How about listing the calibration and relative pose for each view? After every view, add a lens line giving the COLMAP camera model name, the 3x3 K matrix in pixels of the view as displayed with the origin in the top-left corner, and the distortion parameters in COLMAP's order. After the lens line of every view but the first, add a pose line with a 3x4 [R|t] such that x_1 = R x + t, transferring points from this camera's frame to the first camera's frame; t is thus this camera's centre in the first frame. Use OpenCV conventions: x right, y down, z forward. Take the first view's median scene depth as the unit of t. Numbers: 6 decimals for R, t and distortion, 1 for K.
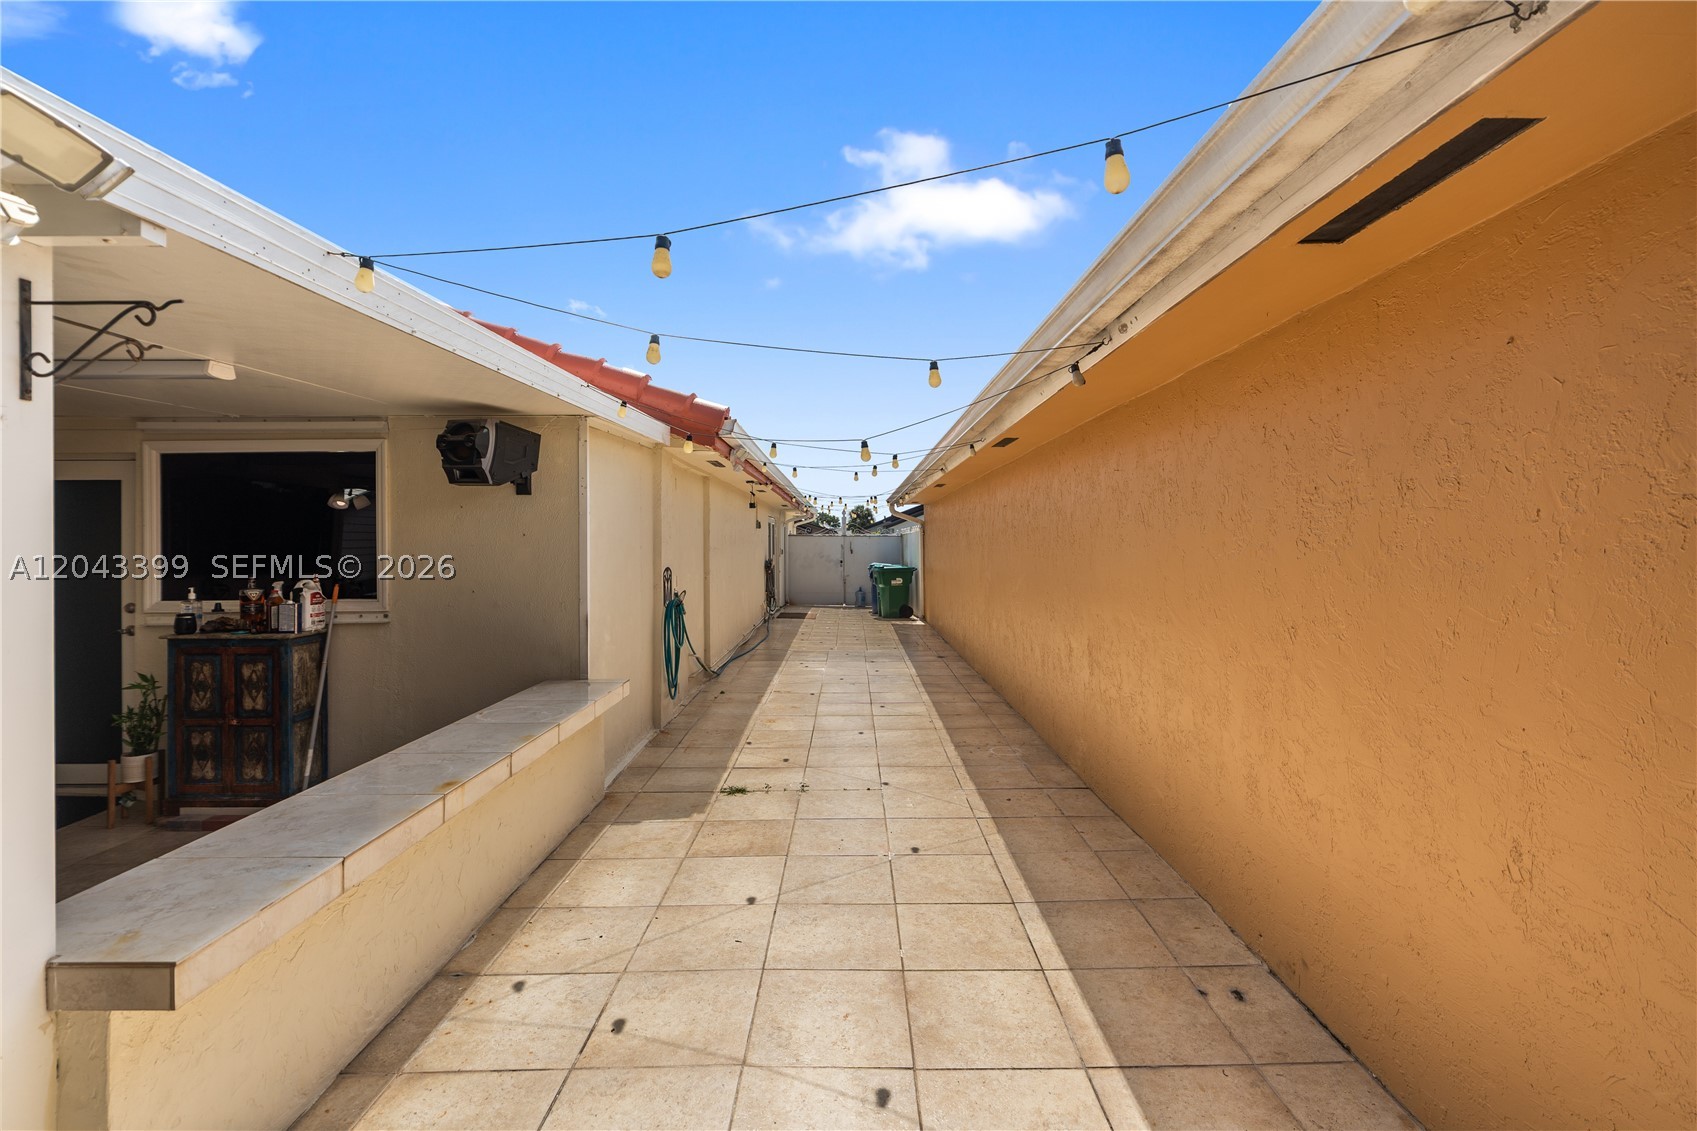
lens RADIAL K [[765.3, 0, 853.6], [0, 765.3, 539.6], [0, 0, 1]] dist [-0.005266, 0.001035]
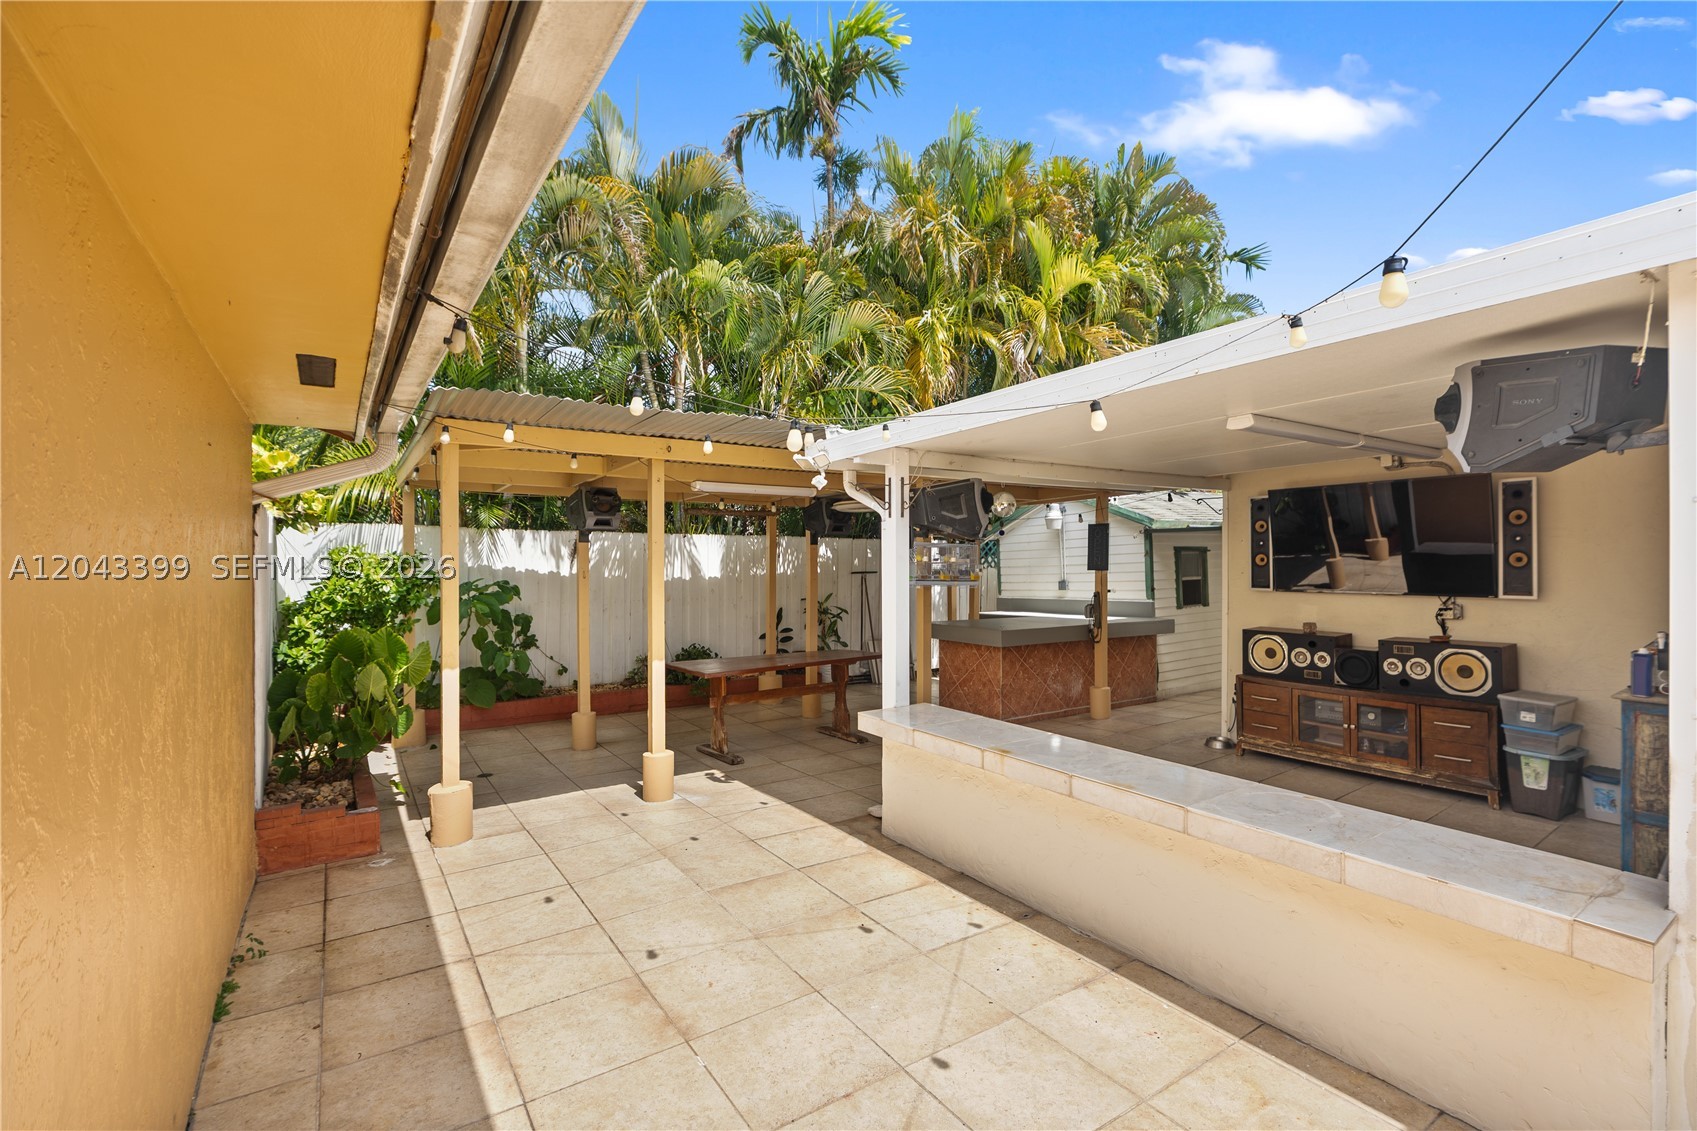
lens RADIAL K [[762.5, 0, 846.6], [0, 762.5, 560.5], [0, 0, 1]] dist [-0.009231, 0.005692]
pose [[-0.829955, 0.010480, -0.557732, 0.256496], [0.008694, 0.999945, 0.005851, -0.011189], [0.557763, 0.000007, -0.830000, 1.168438]]
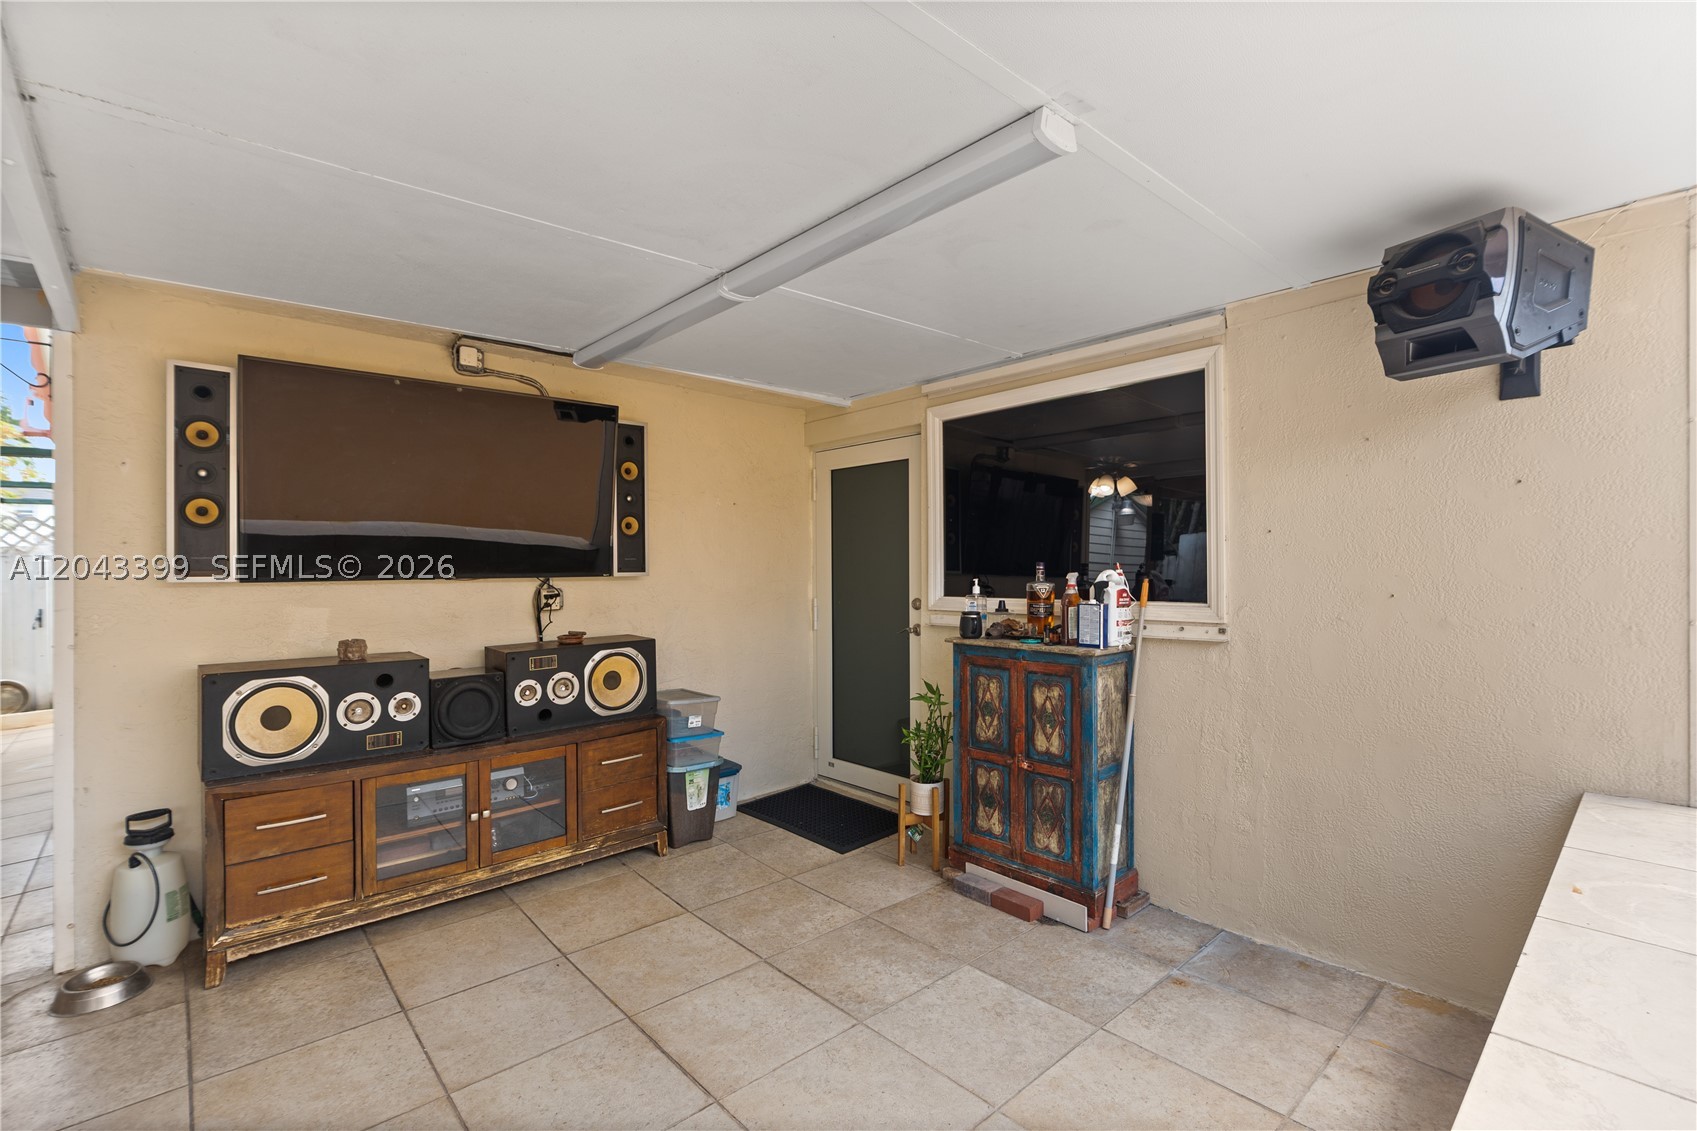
lens RADIAL K [[757.1, 0, 847.5], [0, 757.1, 570.2], [0, 0, 1]] dist [-0.010426, 0.004379]
pose [[0.667518, 0.003221, -0.744587, -0.383821], [0.002750, 0.999973, 0.006791, 0.048821], [0.744589, -0.006581, 0.667491, 0.390817]]
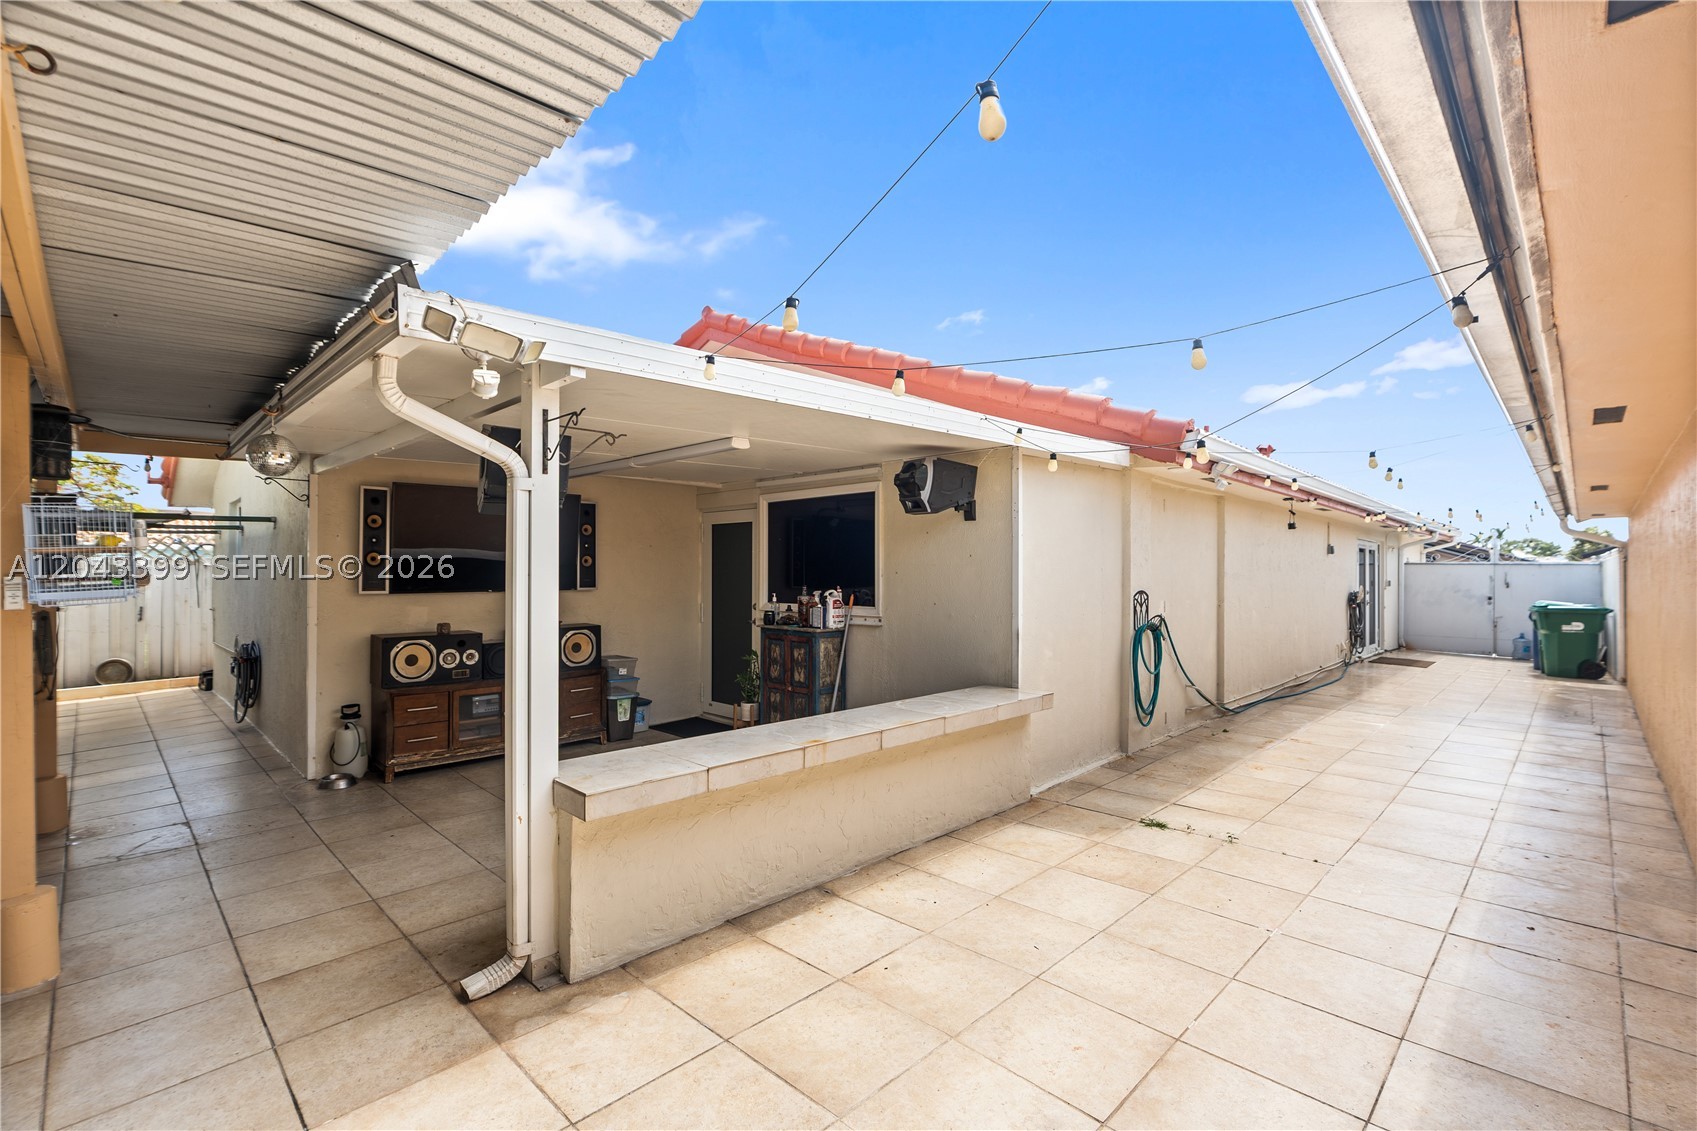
lens RADIAL K [[757.1, 0, 847.5], [0, 757.1, 570.2], [0, 0, 1]] dist [-0.010426, 0.004379]
pose [[0.708940, 0.005004, -0.705251, 0.253321], [-0.005509, 0.999984, 0.001557, 0.015580], [0.705247, 0.002782, 0.708956, 0.072967]]
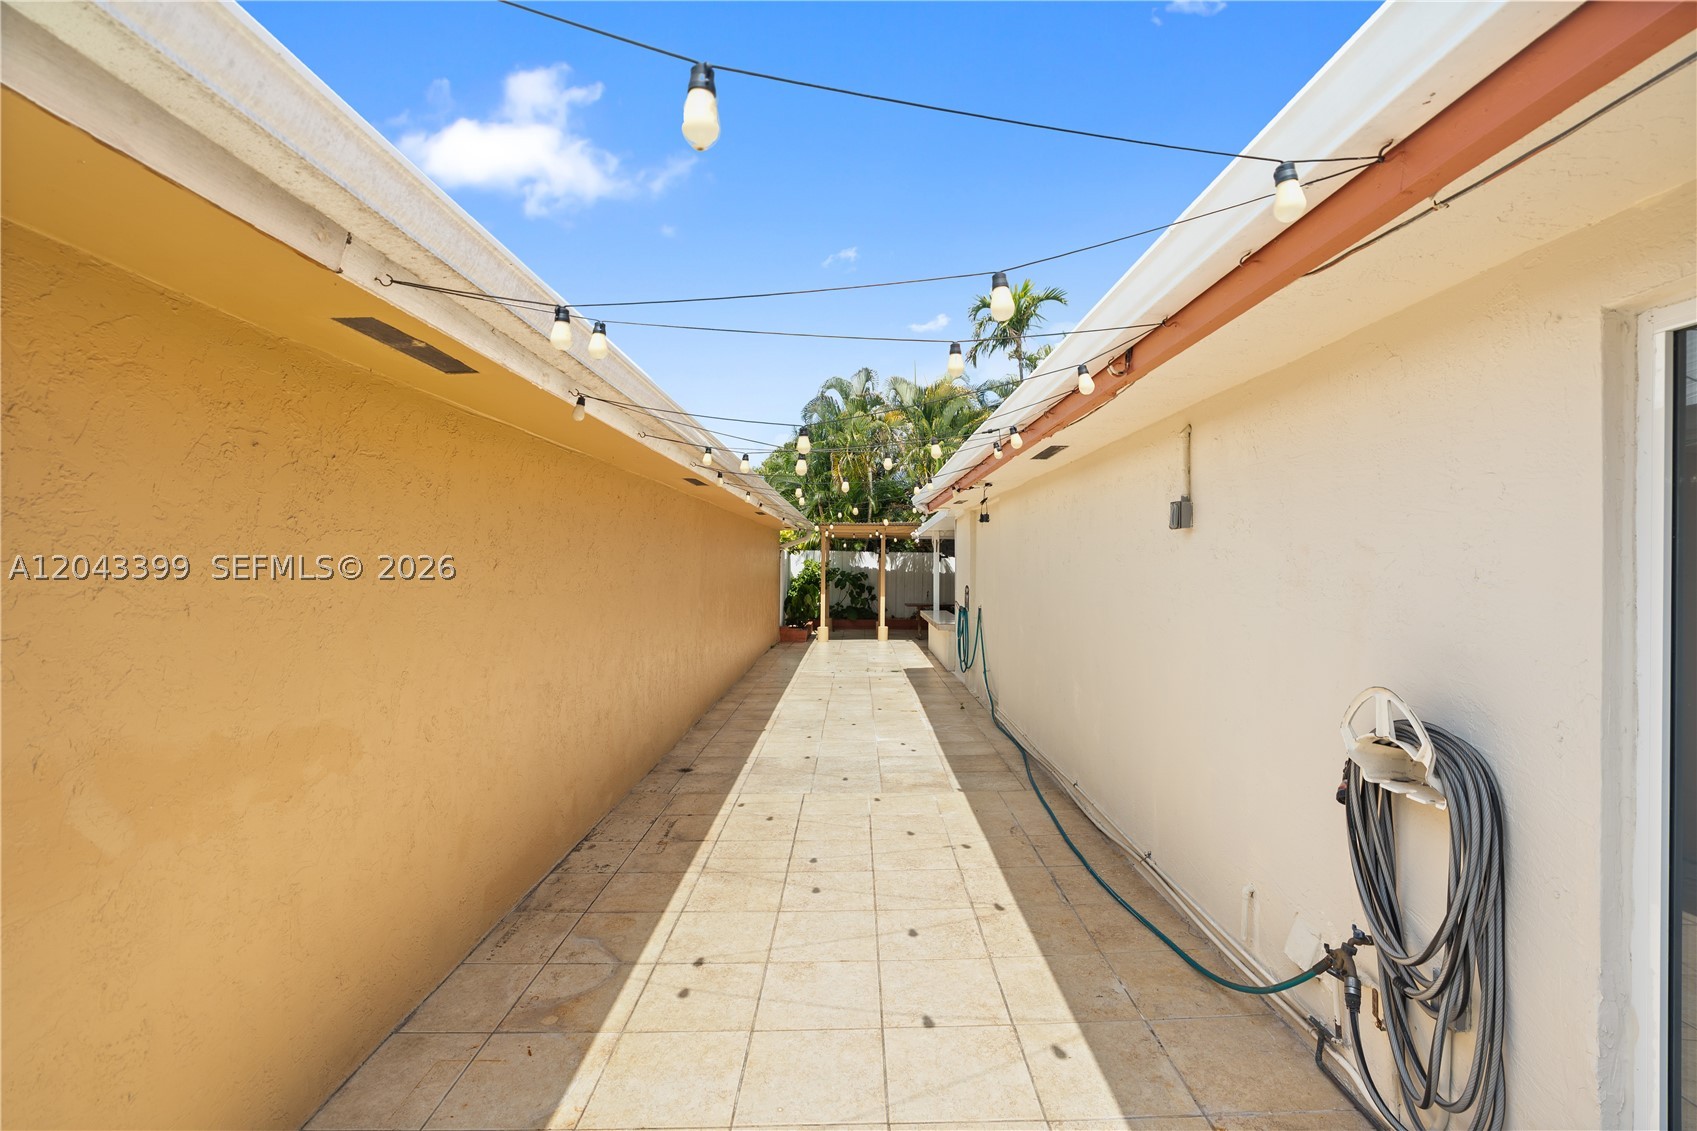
lens RADIAL K [[757.1, 0, 847.5], [0, 757.1, 570.2], [0, 0, 1]] dist [-0.010426, 0.004379]
pose [[-0.999854, 0.007024, 0.015562, -0.064875], [0.007237, 0.999880, 0.013690, -0.033839], [-0.015464, 0.013801, -0.999785, 3.809377]]
